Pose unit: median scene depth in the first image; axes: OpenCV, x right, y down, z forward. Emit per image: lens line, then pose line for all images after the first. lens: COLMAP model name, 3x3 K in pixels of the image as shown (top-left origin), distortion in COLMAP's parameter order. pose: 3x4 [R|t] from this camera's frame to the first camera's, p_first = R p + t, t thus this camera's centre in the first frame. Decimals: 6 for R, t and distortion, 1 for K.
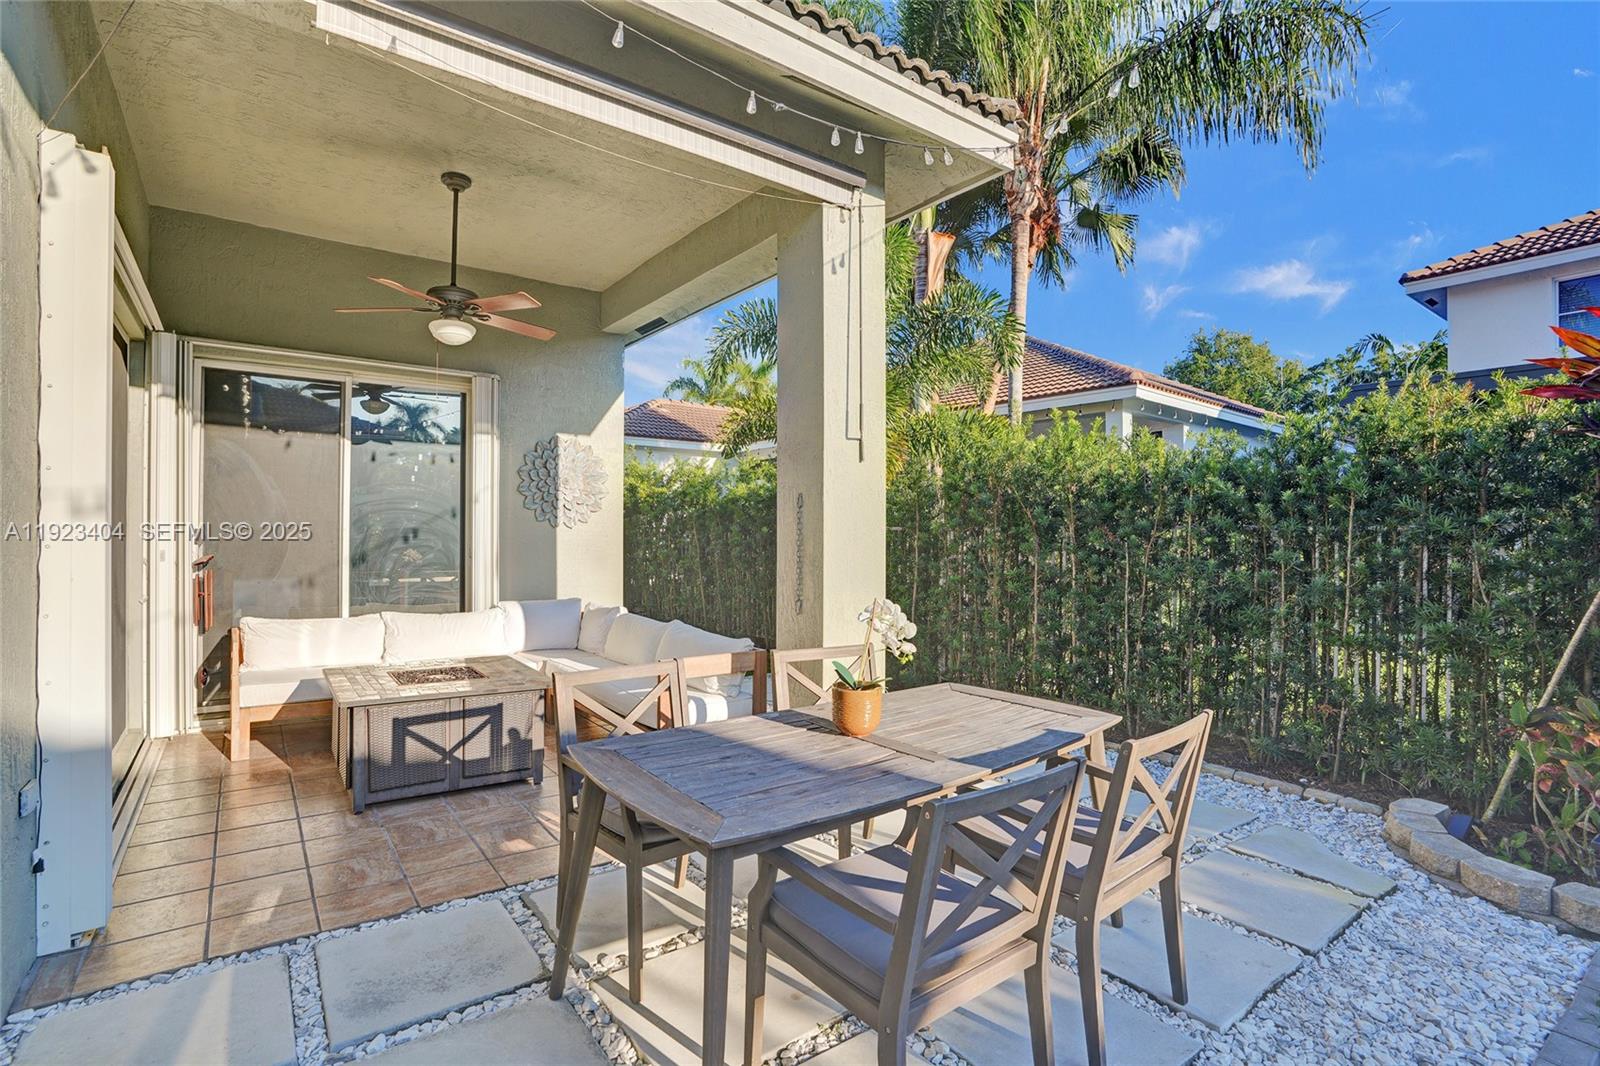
lens RADIAL K [[748.2, 0, 802.6], [0, 748.2, 541.8], [0, 0, 1]] dist [-0.076237, 0.031204]
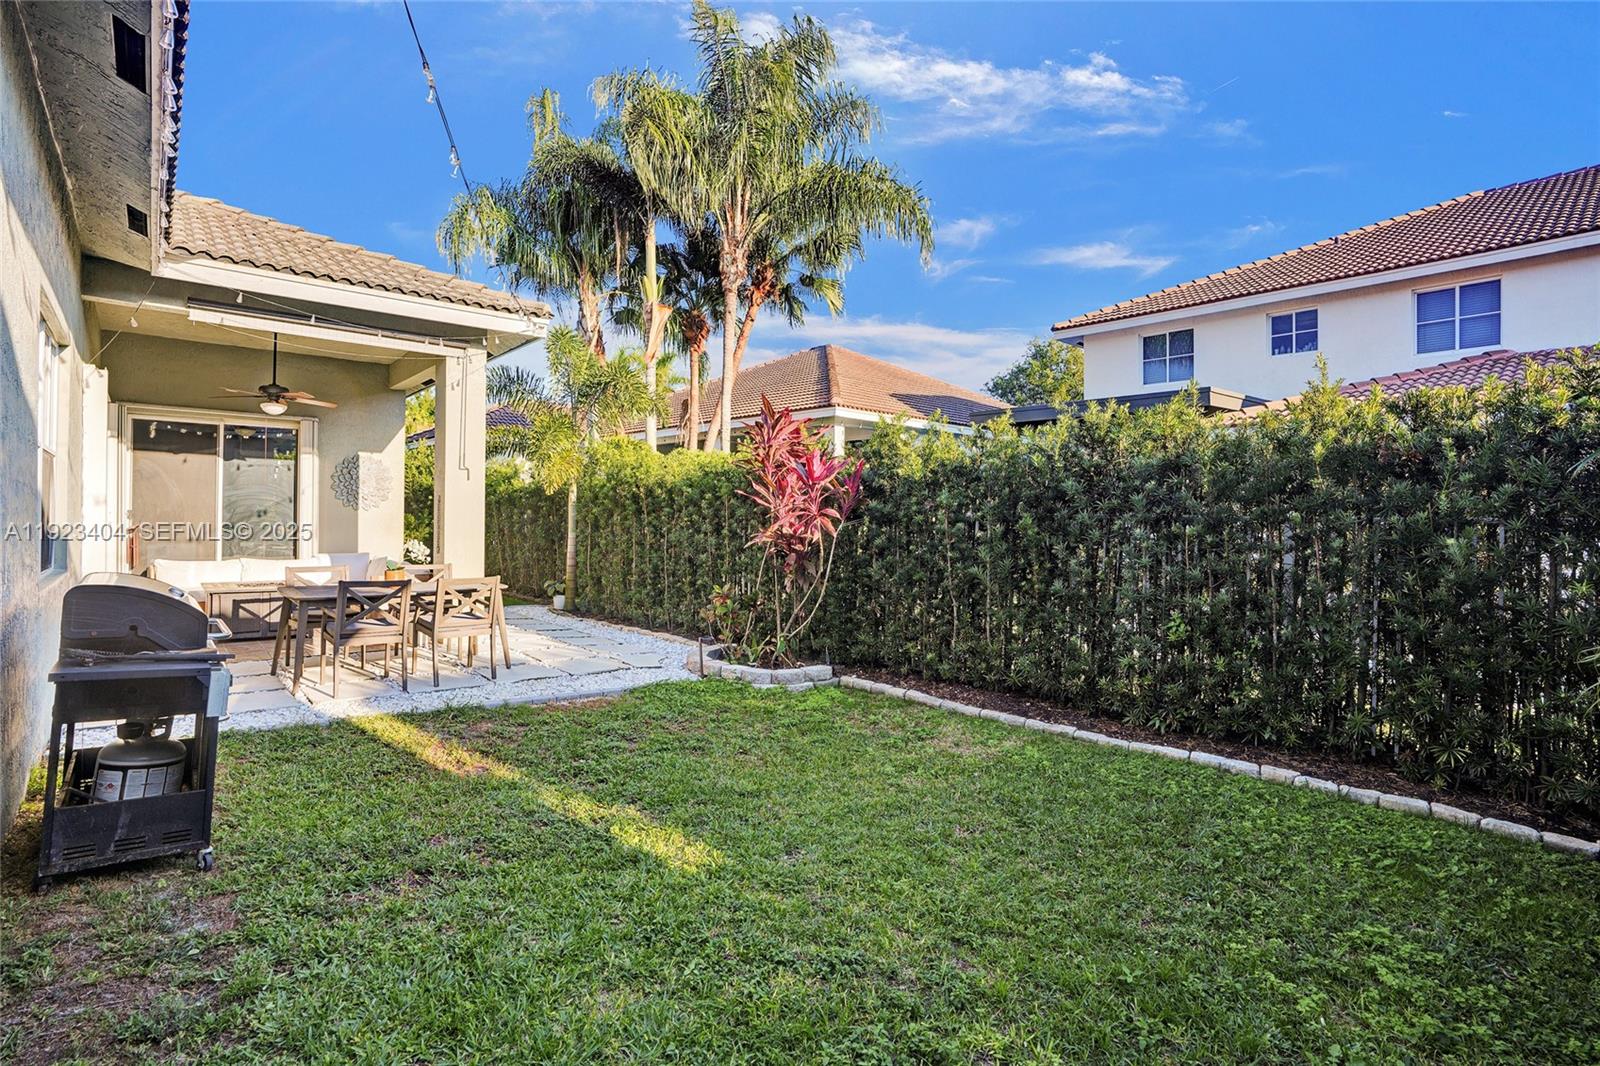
lens RADIAL K [[757.1, 0, 795.3], [0, 757.1, 528.1], [0, 0, 1]] dist [-0.072160, 0.032446]
pose [[0.997538, 0.008915, 0.069564, 0.604889], [-0.009371, 0.999937, 0.006236, 0.001696], [-0.069504, -0.006873, 0.997558, -0.814973]]
